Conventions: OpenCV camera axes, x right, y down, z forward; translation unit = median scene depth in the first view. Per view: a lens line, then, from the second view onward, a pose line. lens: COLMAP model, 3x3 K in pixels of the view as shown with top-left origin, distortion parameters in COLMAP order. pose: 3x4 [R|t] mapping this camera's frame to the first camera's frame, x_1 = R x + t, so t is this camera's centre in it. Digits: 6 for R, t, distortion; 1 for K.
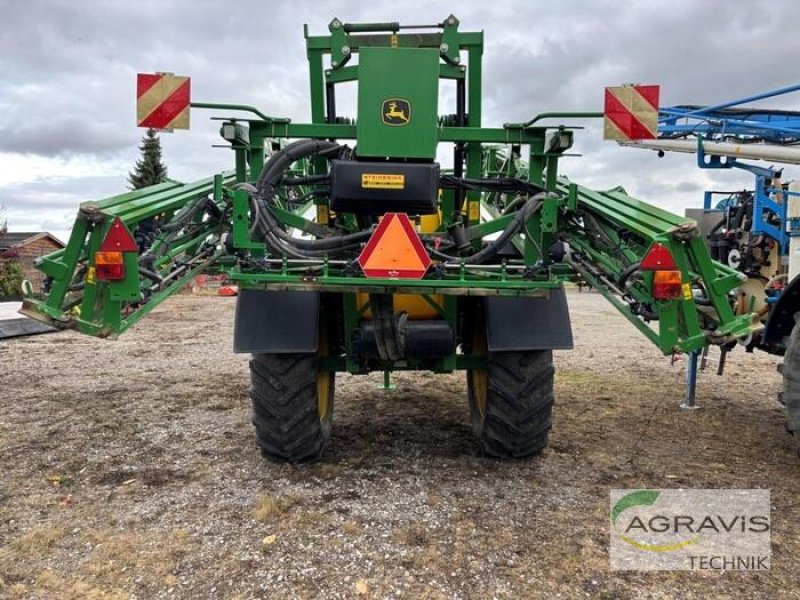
lens RADIAL K [[610.1, 0, 400.0], [0, 610.1, 300.0], [0, 0, 1]] dist [0.048248, -0.050687]
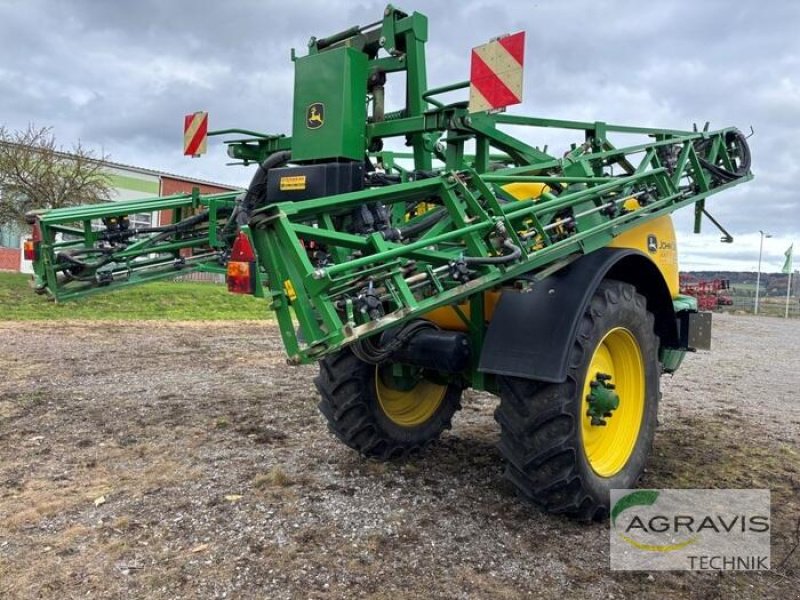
lens RADIAL K [[658.1, 0, 399.5], [0, 658.1, 317.4], [0, 0, 1]] dist [0.002693, -0.001575]
pose [[0.713572, 0.070946, -0.696980, 0.894173], [-0.086178, 0.996193, 0.013173, 0.005458], [0.695261, 0.050664, 0.716969, 0.319324]]
